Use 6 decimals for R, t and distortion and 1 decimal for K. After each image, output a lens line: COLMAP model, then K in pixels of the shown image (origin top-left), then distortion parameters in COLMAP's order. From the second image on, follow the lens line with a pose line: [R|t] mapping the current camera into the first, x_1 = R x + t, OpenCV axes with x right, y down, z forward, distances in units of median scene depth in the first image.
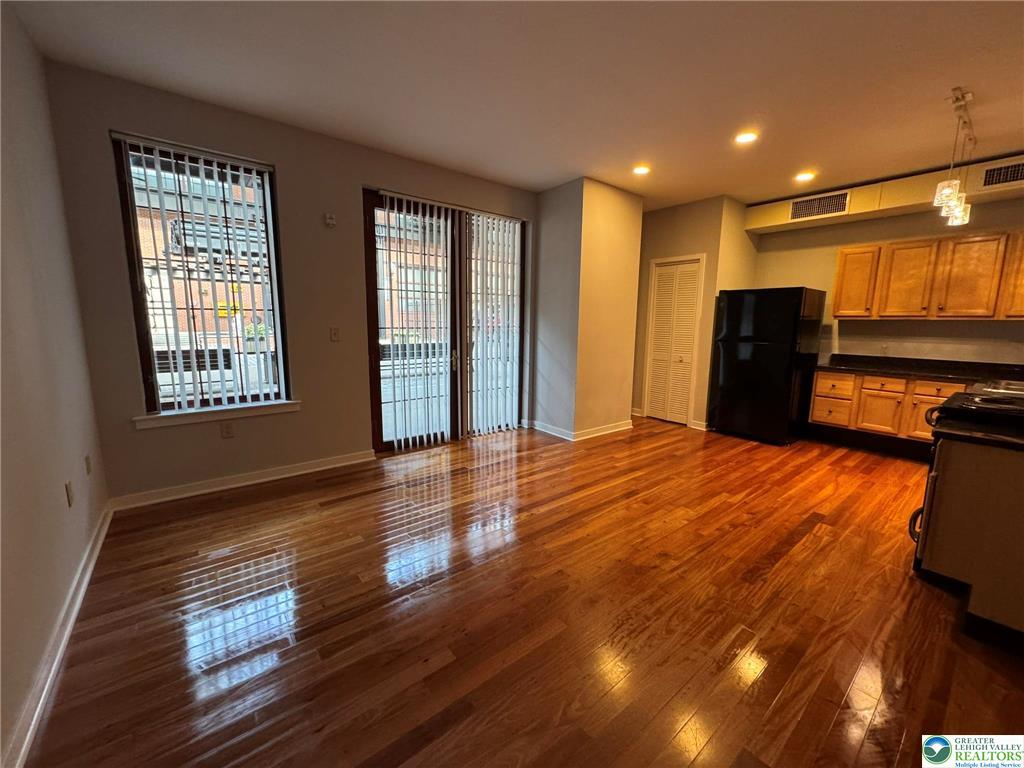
lens RADIAL K [[407.8, 0, 510.6], [0, 407.8, 383.0], [0, 0, 1]] dist [-0.006216, 0.001676]
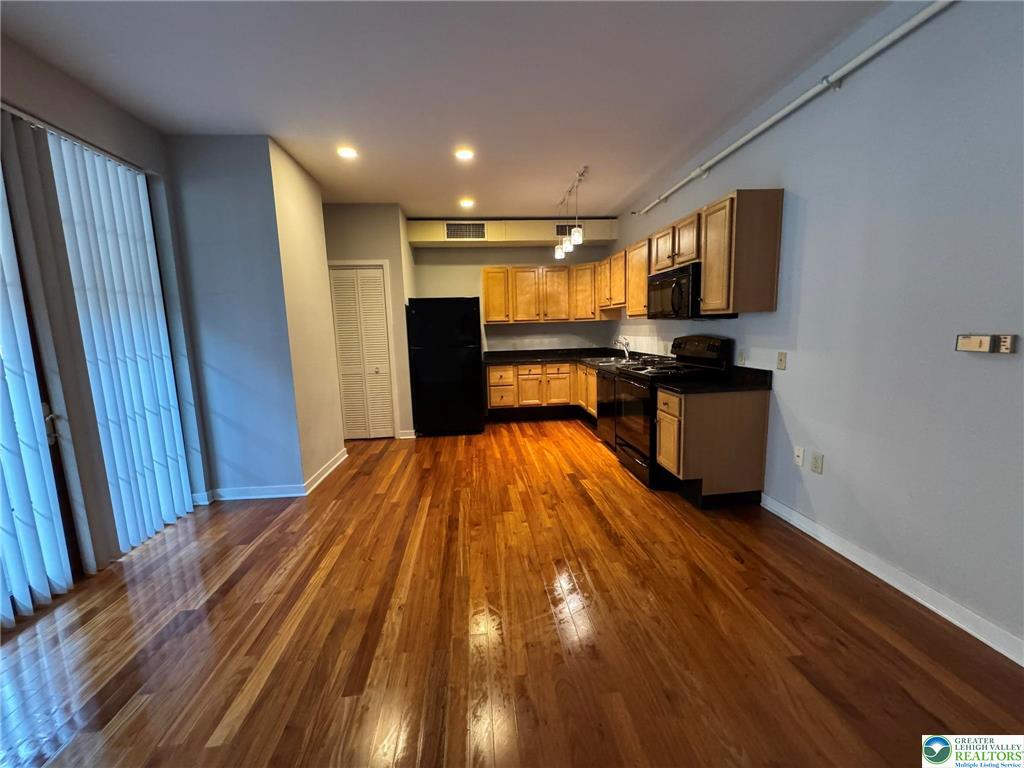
lens RADIAL K [[407.8, 0, 514.3], [0, 407.8, 383.2], [0, 0, 1]] dist [-0.006216, 0.001676]
pose [[0.539452, -0.141358, 0.830066, -0.240951], [0.162172, 0.984793, 0.062313, -0.045165], [-0.826251, 0.100999, 0.554173, 0.274629]]
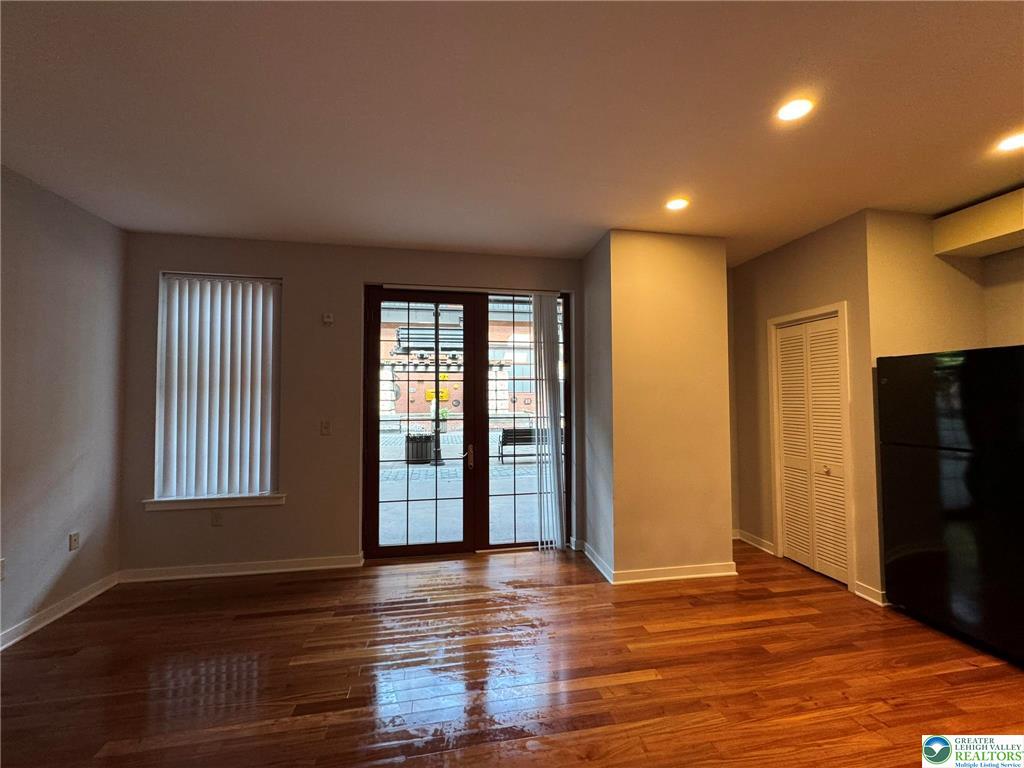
lens RADIAL K [[407.8, 0, 512.6], [0, 407.8, 383.6], [0, 0, 1]] dist [-0.006216, 0.001676]
pose [[0.881092, -0.033854, -0.471732, 0.365045], [-0.056921, 0.982594, -0.176831, -0.063290], [0.469507, 0.182656, 0.863829, 0.280510]]
